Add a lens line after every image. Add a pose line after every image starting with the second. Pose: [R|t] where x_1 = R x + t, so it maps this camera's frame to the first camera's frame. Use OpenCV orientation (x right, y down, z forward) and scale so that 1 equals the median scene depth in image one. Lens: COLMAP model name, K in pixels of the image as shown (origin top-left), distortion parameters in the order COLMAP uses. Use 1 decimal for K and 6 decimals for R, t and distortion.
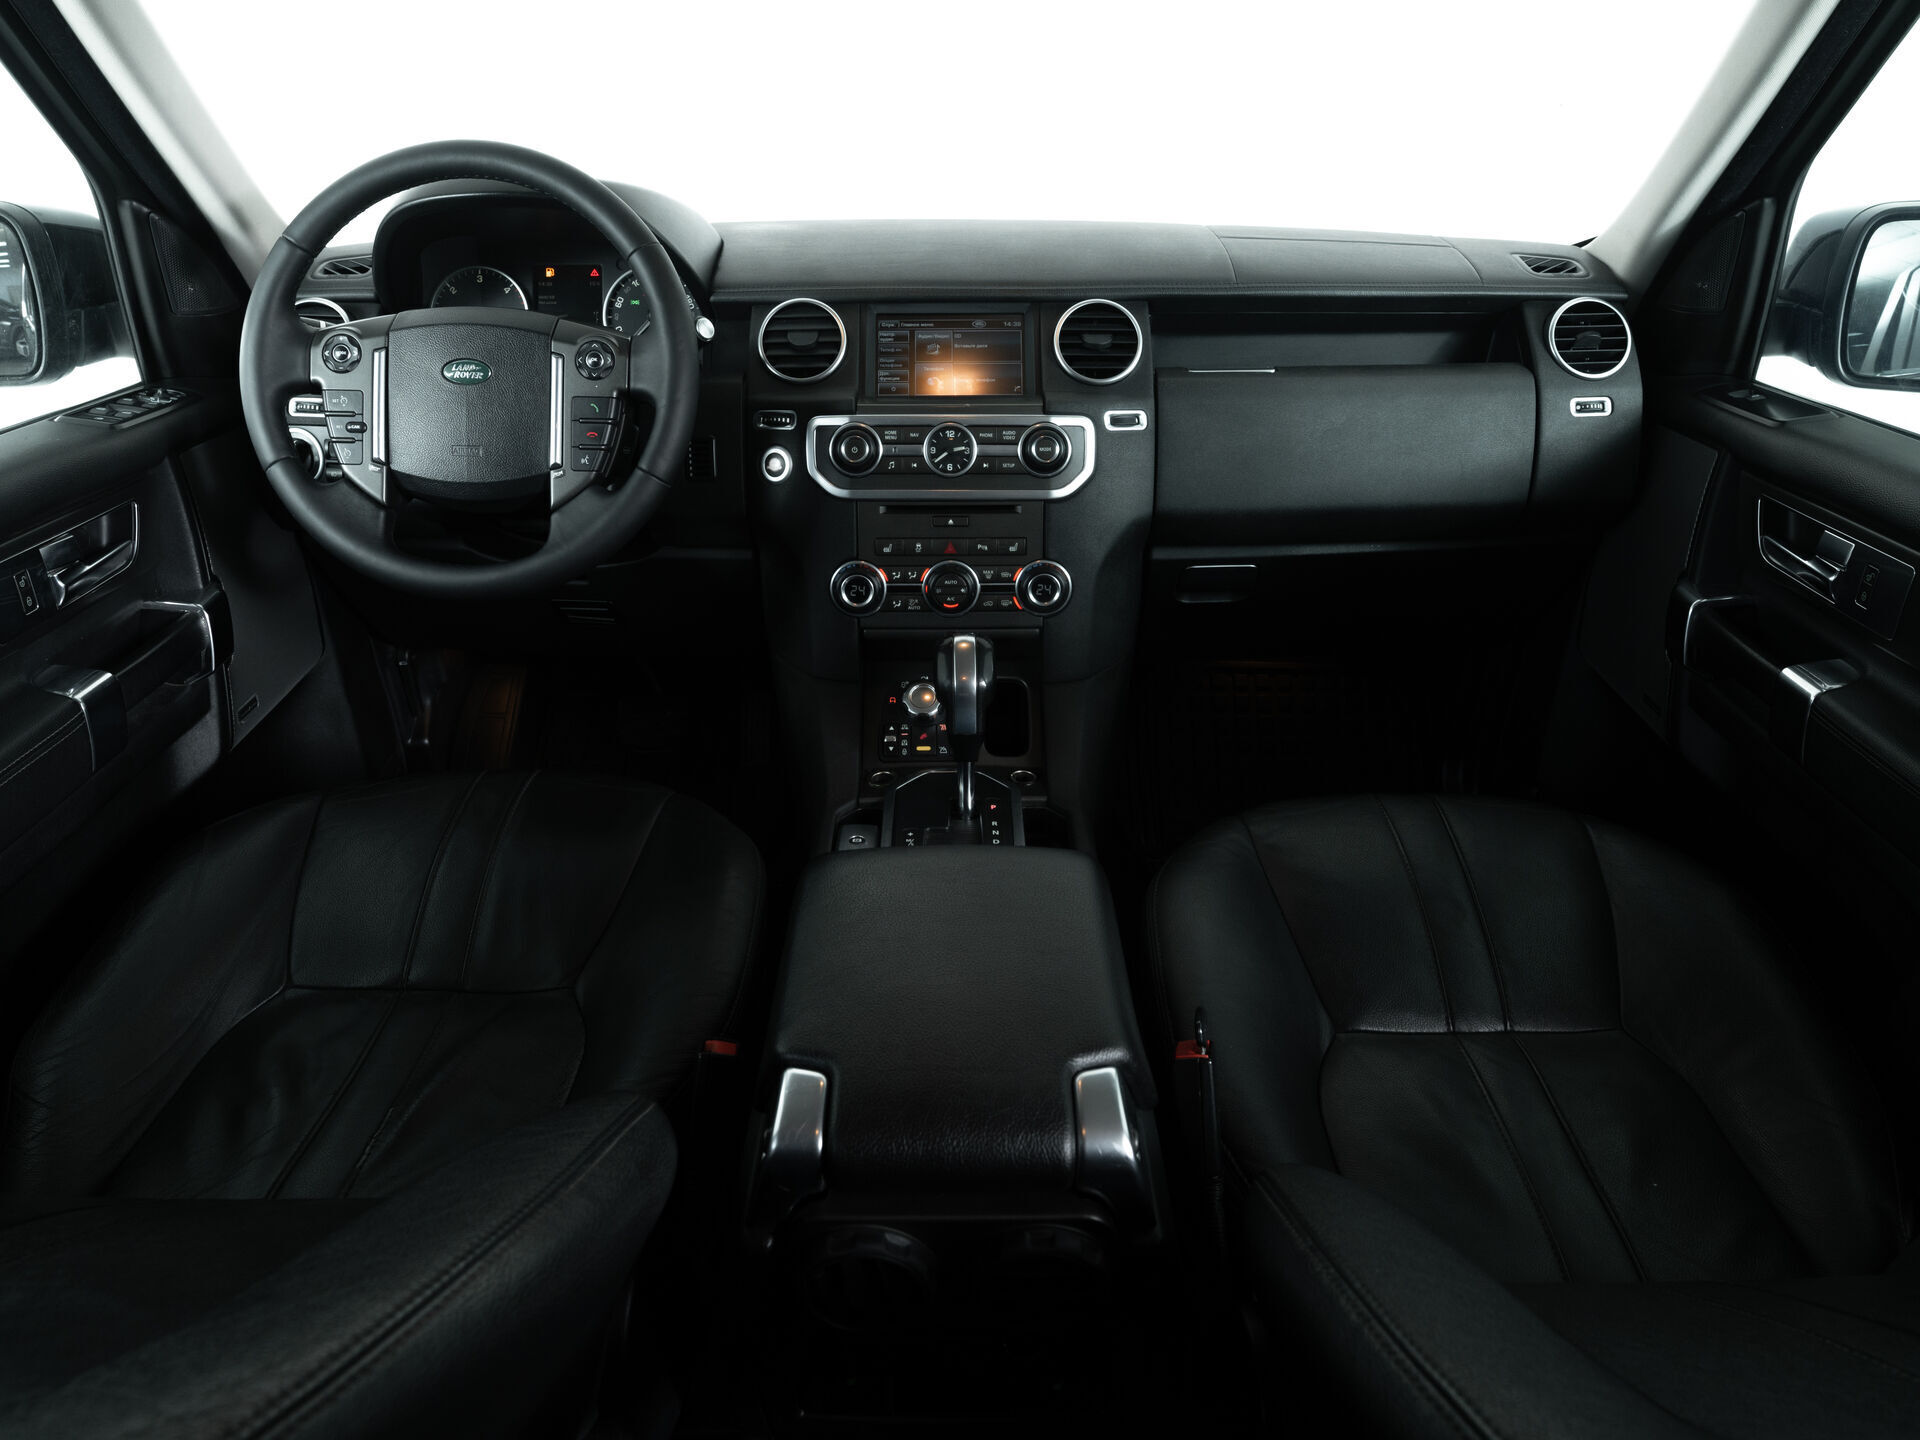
lens RADIAL K [[1246.1, 0, 960.0], [0, 1246.1, 720.0], [0, 0, 1]] dist [-0.022461, -0.002882]
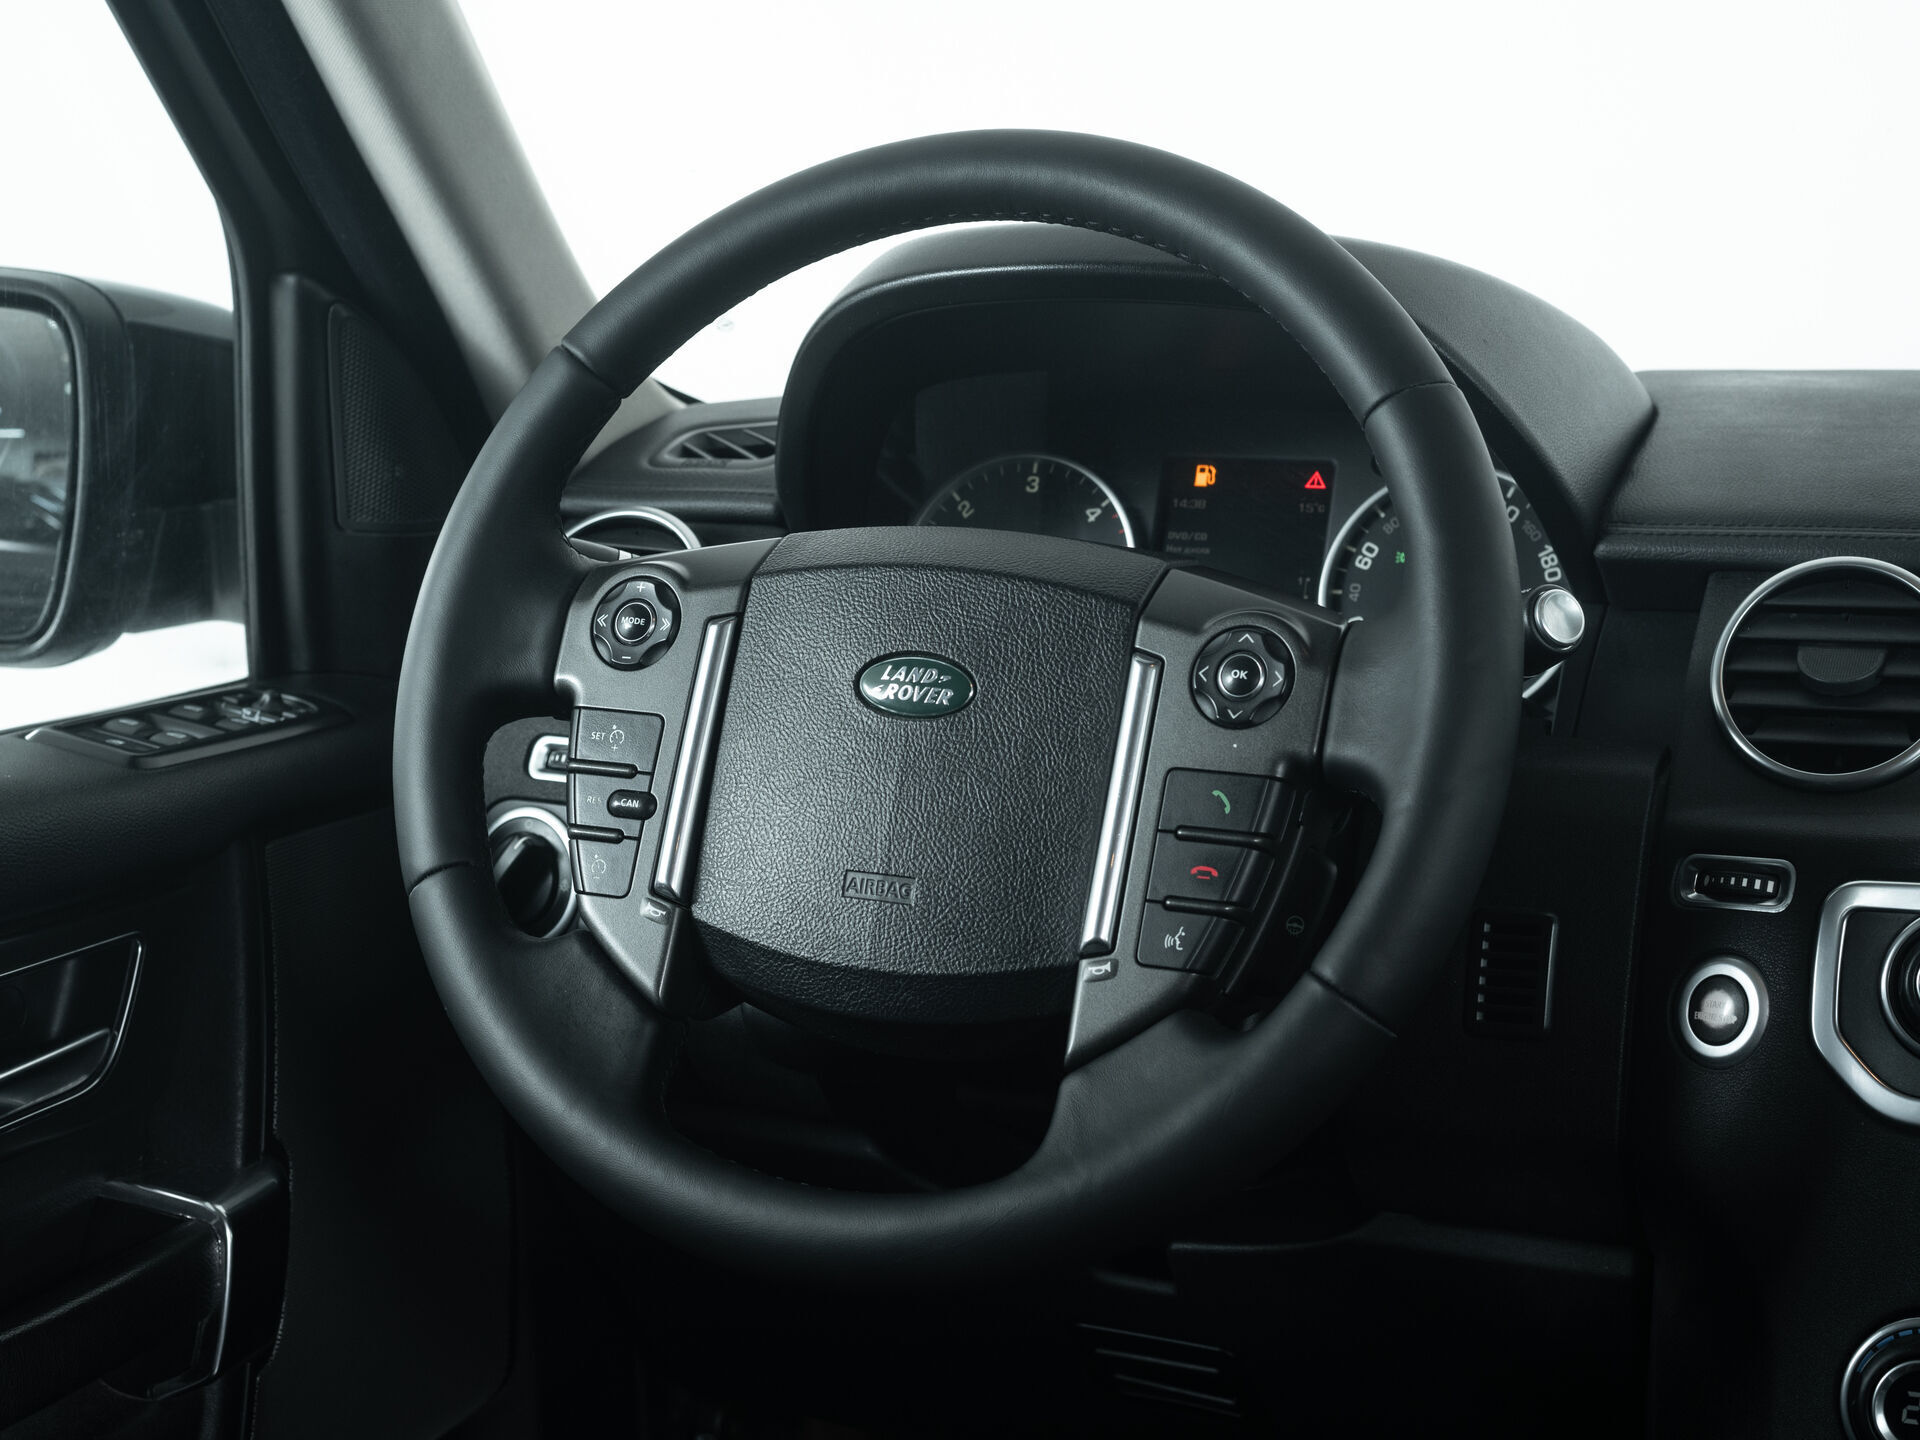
lens RADIAL K [[3281.0, 0, 923.0], [0, 3281.0, 717.6], [0, 0, 1]] dist [-0.112559, -0.028938]
pose [[0.908358, 0.057735, -0.414188, 0.018993], [-0.178916, 0.948856, -0.260118, -0.009506], [0.377987, 0.310385, 0.872231, 0.113512]]
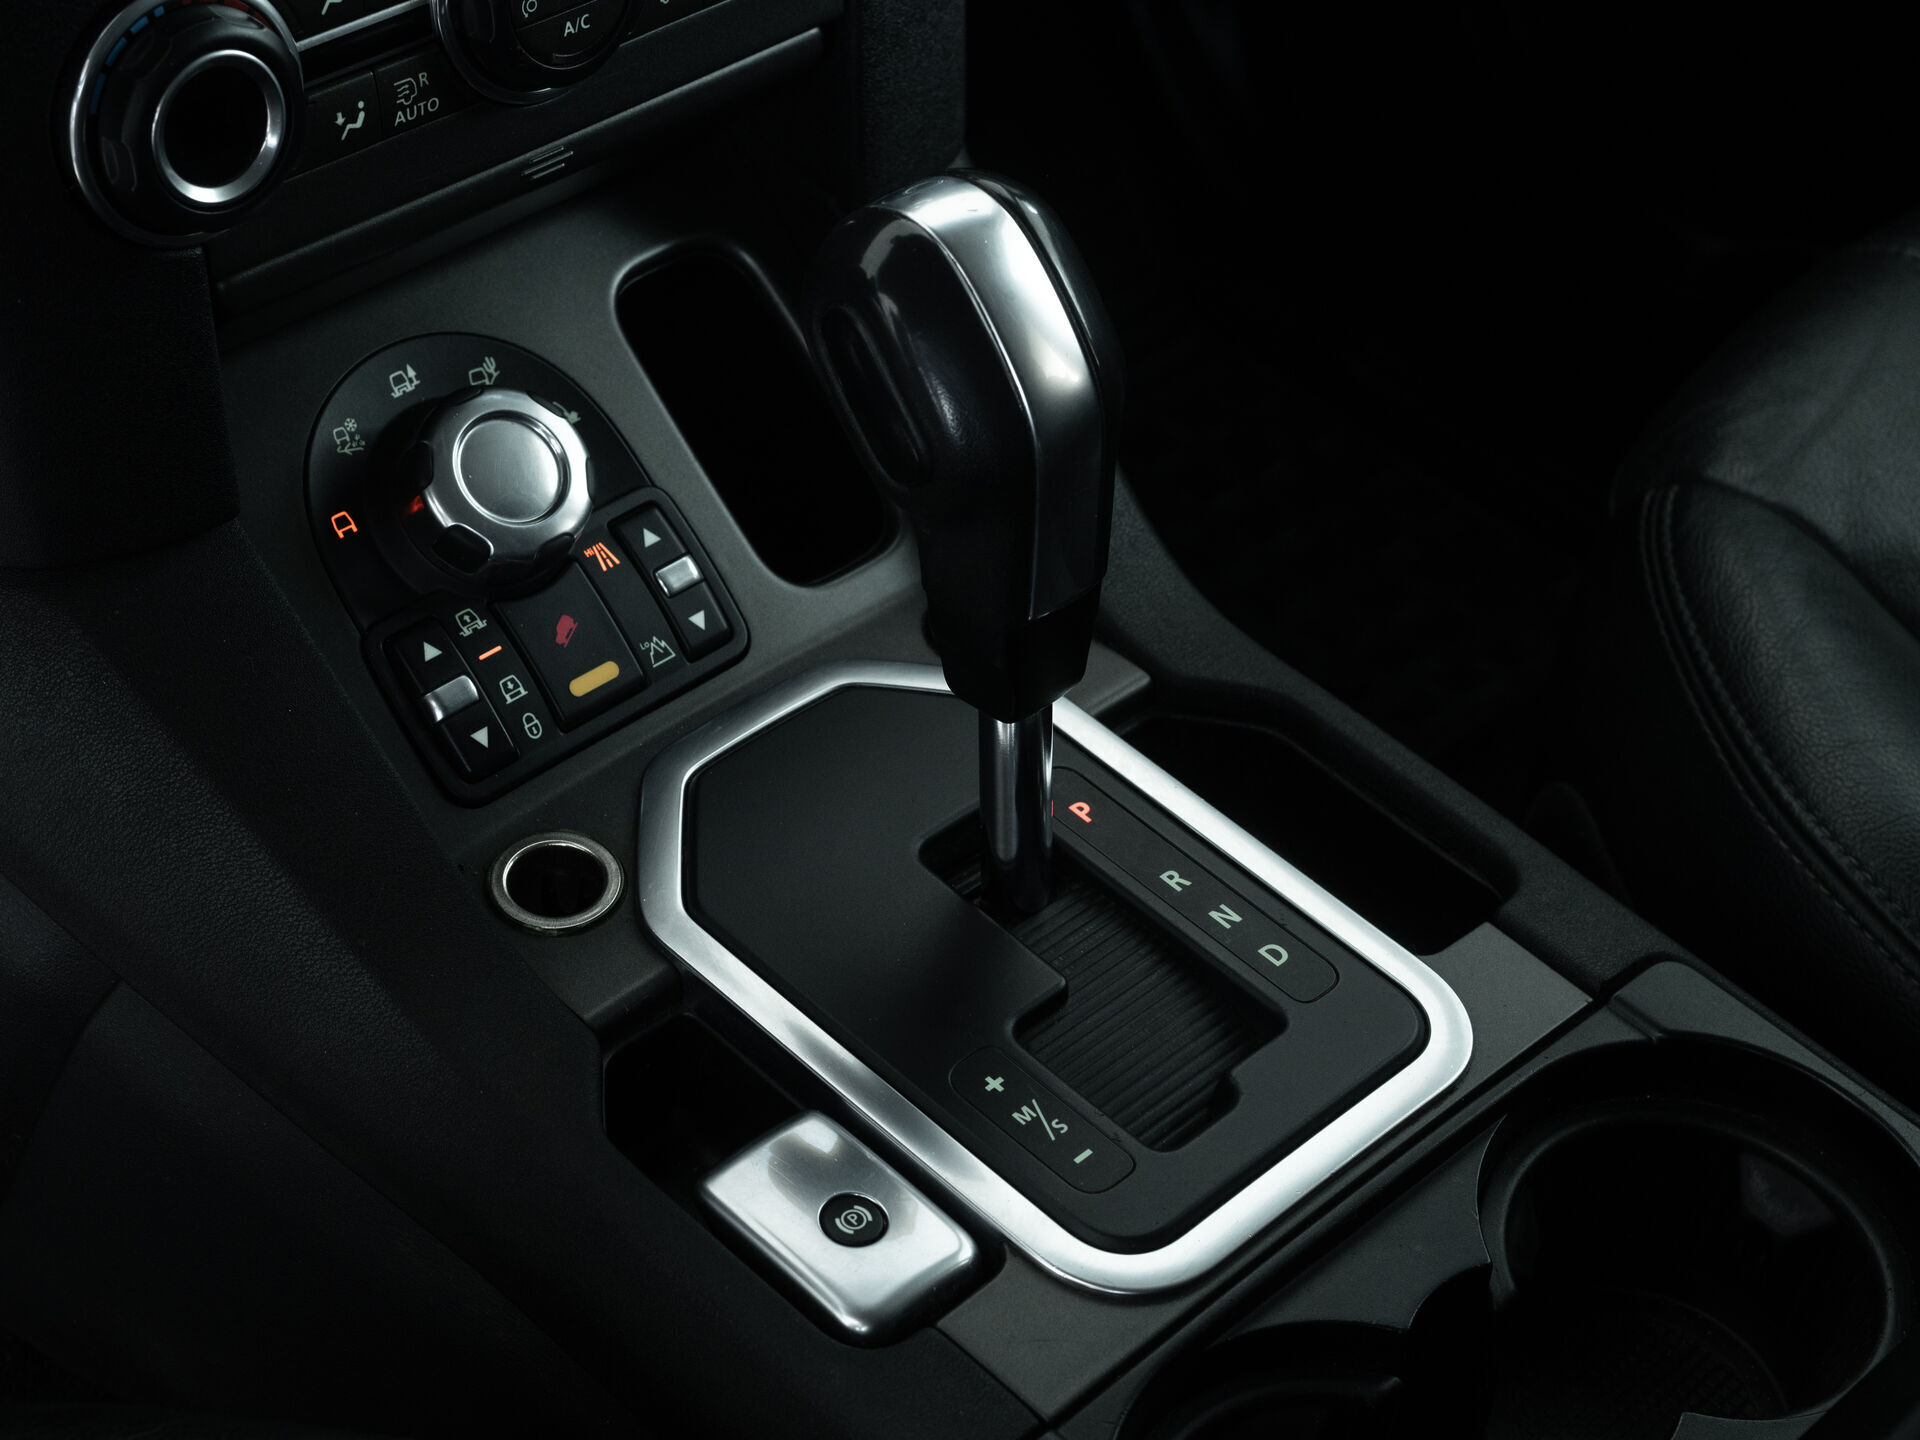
lens RADIAL K [[3281.0, 0, 923.0], [0, 3281.0, 717.6], [0, 0, 1]] dist [-0.112559, -0.028938]
pose [[0.713255, -0.415791, 0.564256, -0.342001], [0.224796, 0.898216, 0.377723, -0.192432], [-0.663878, -0.142570, 0.734125, 0.522694]]
